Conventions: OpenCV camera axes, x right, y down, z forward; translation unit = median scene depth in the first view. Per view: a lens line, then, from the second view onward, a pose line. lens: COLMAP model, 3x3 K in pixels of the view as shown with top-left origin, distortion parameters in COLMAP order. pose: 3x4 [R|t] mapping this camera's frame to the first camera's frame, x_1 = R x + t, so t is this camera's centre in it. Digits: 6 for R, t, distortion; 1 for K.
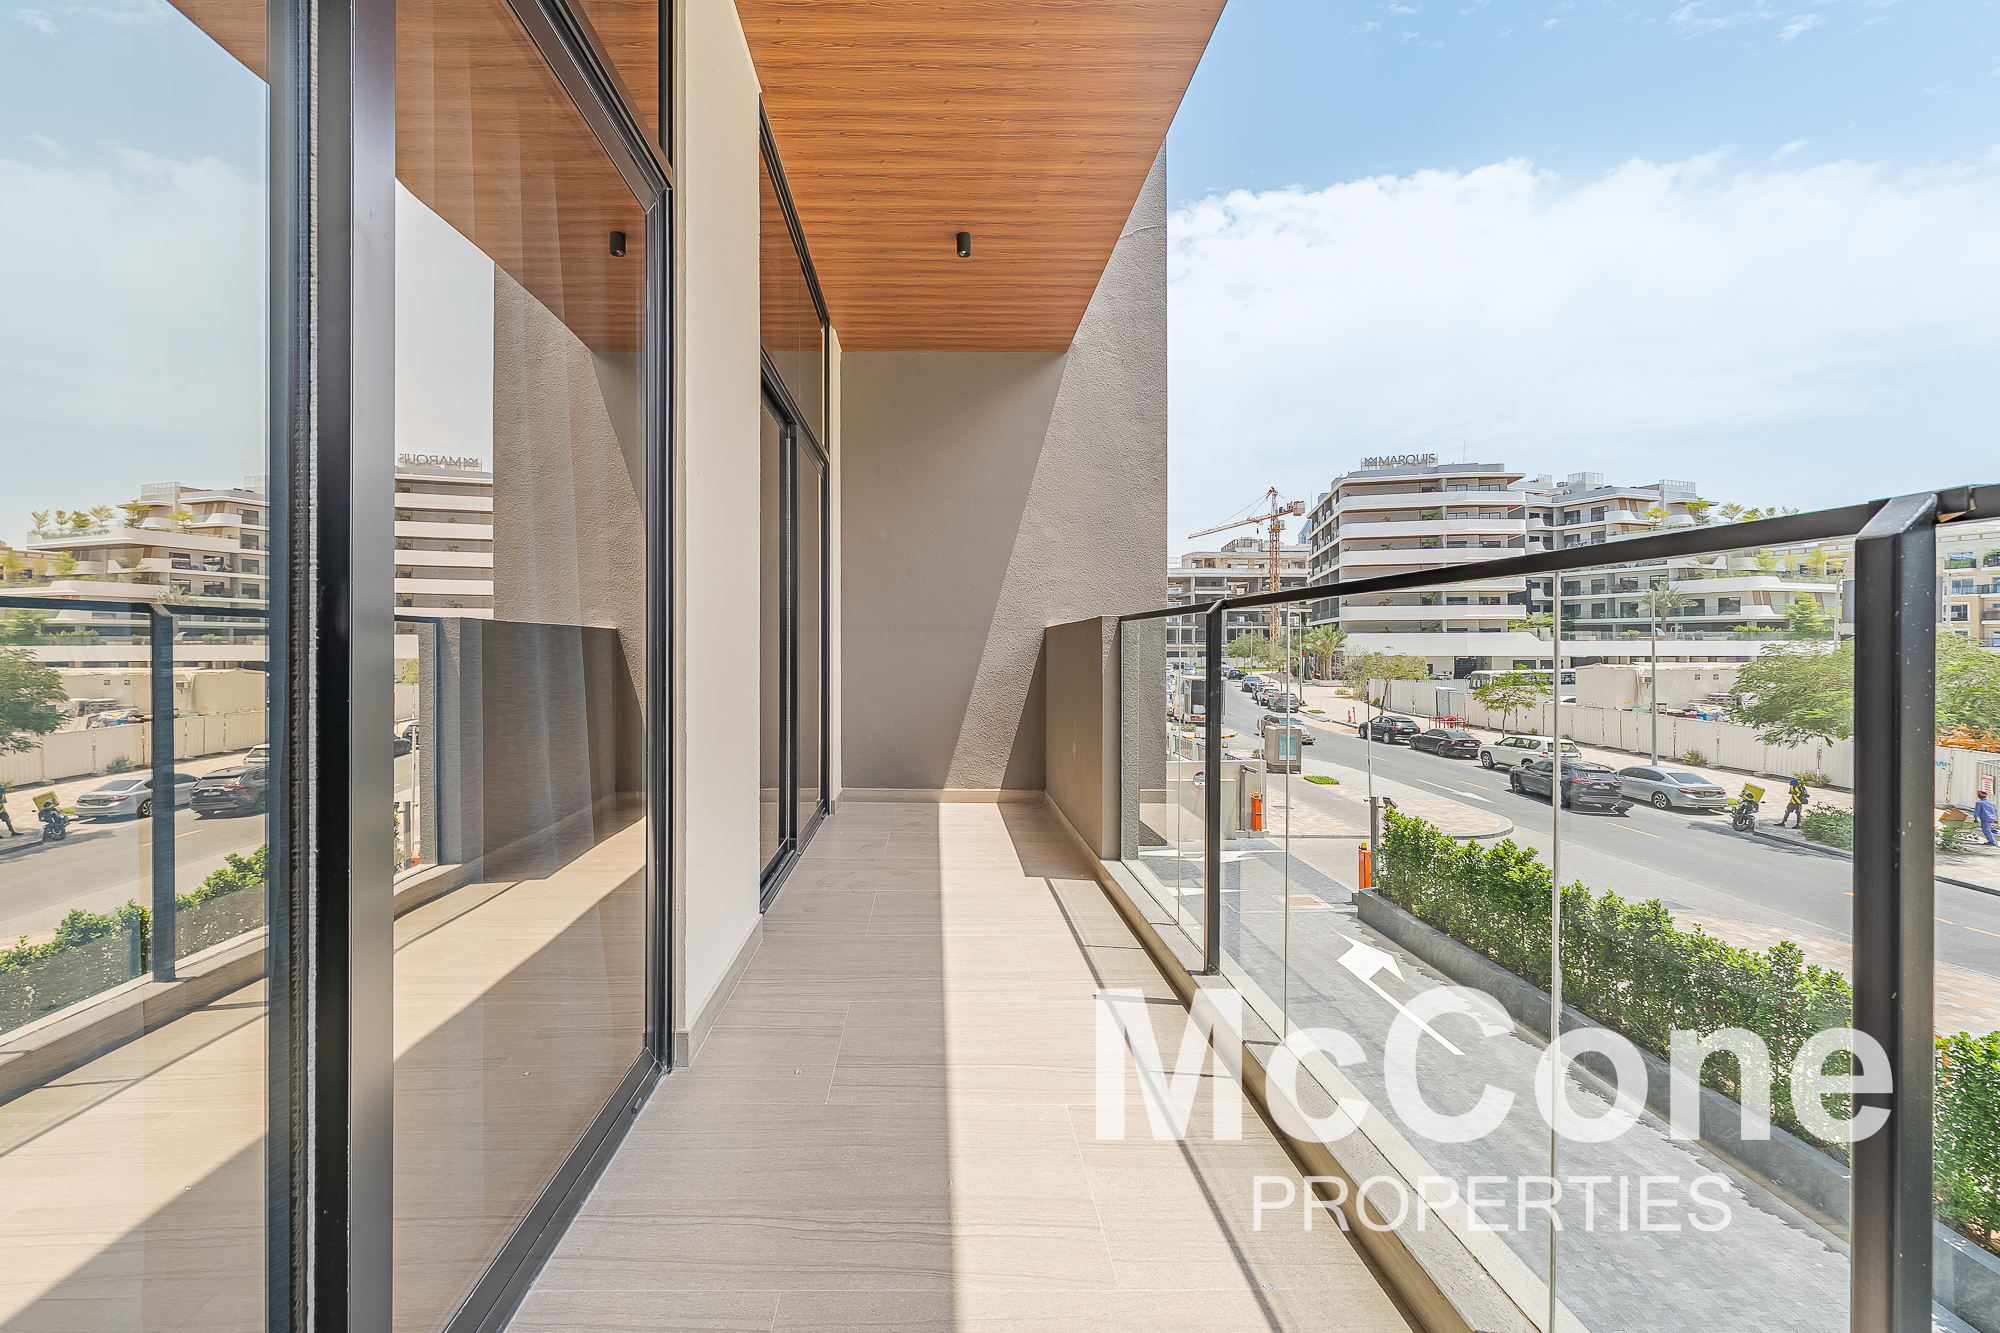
lens RADIAL K [[802.7, 0, 1000.8], [0, 802.7, 652.7], [0, 0, 1]] dist [-0.000839, -0.000485]
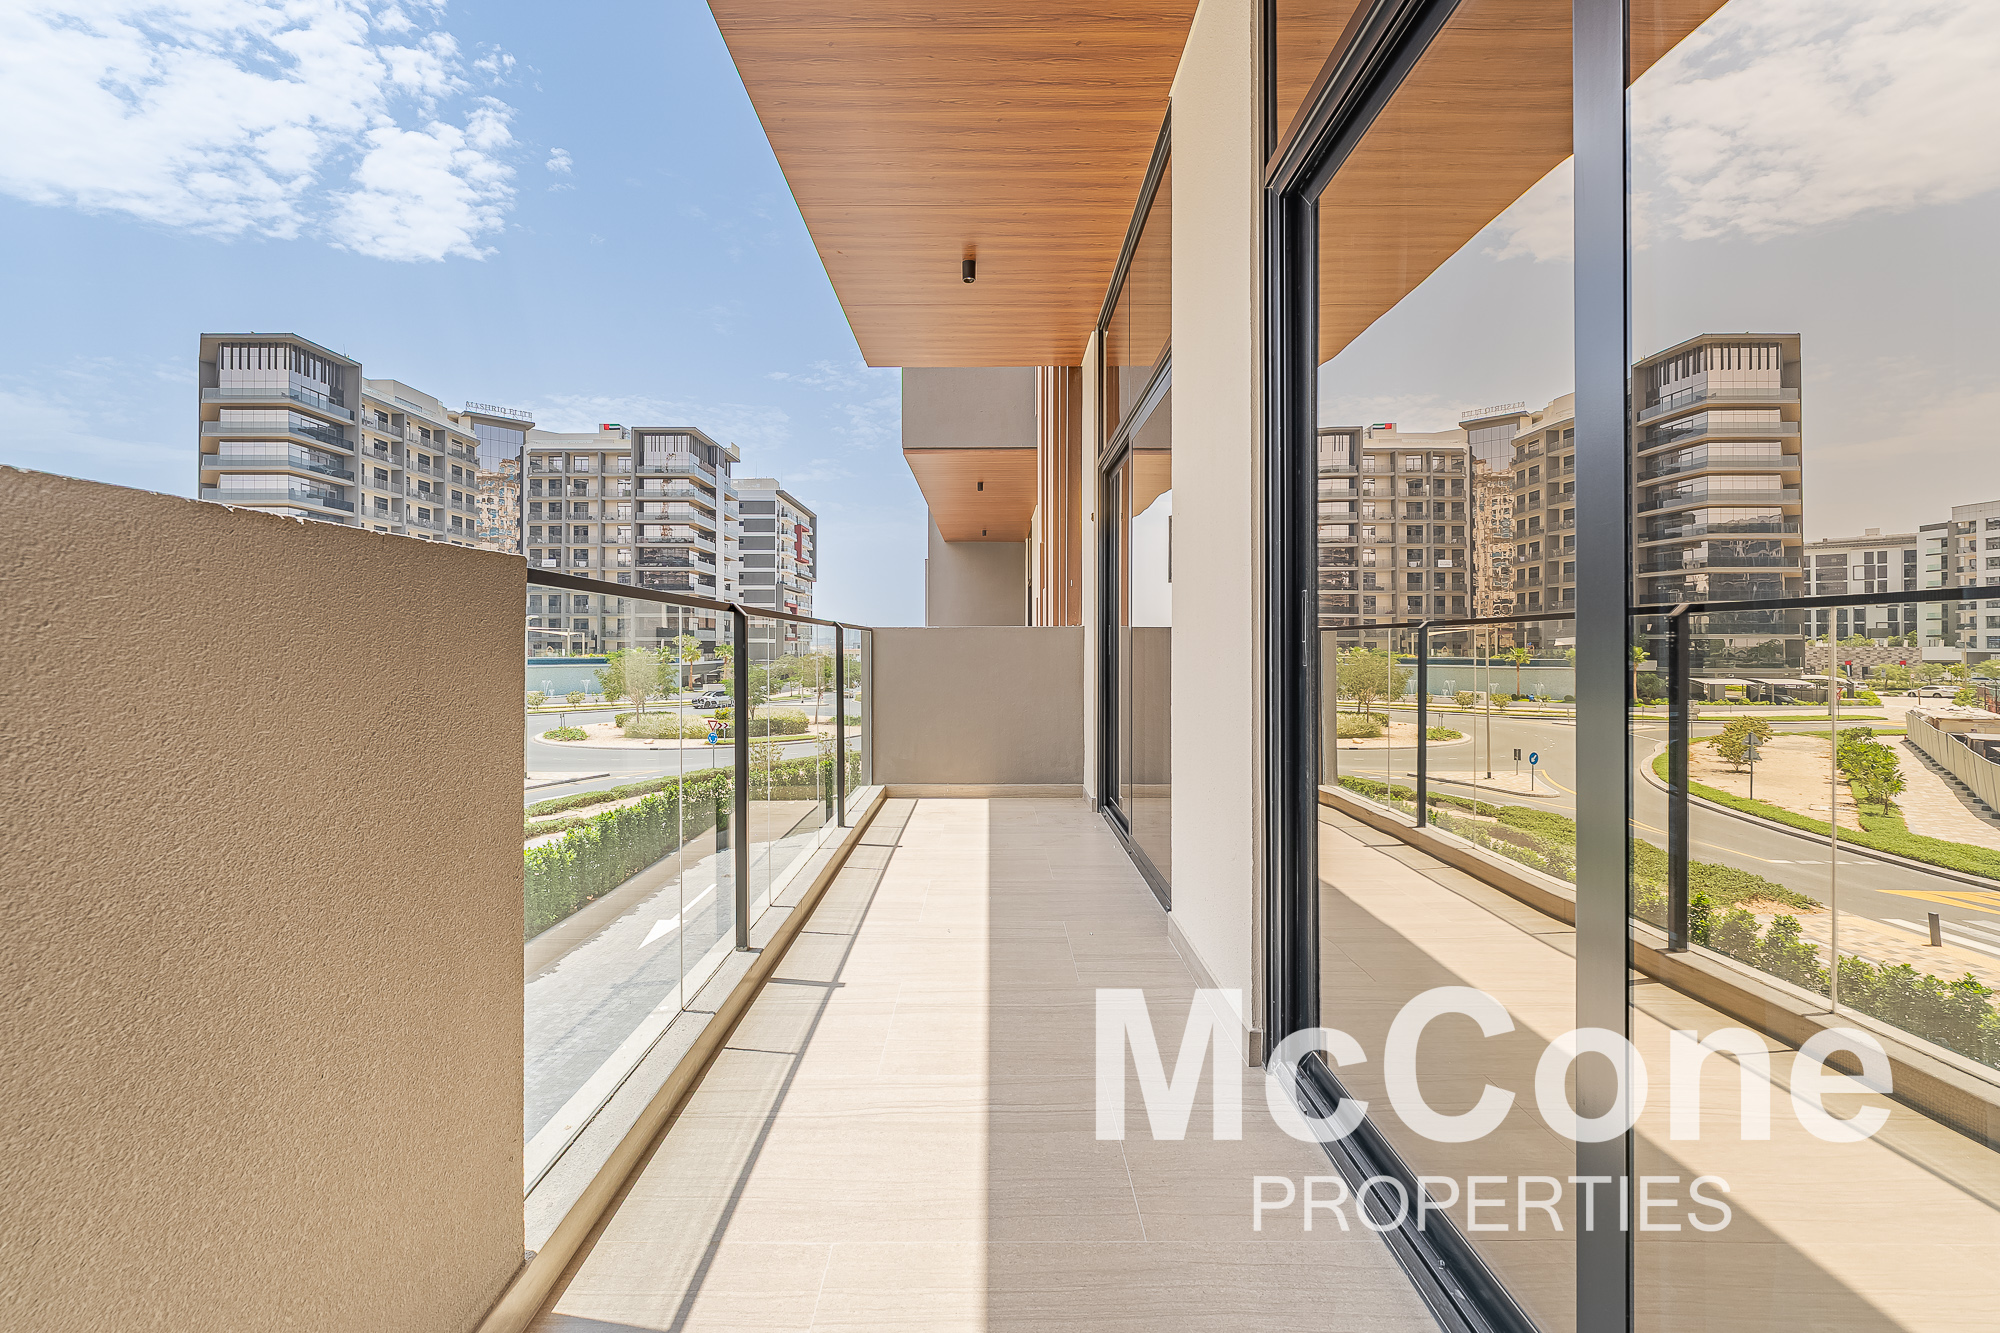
lens RADIAL K [[802.7, 0, 999.2], [0, 802.7, 652.1], [0, 0, 1]] dist [-0.000839, -0.000485]
pose [[-0.997372, 0.002929, 0.072396, -0.154200], [0.003744, 0.999931, 0.011126, -0.011046], [-0.072358, 0.011368, -0.997314, 1.951476]]
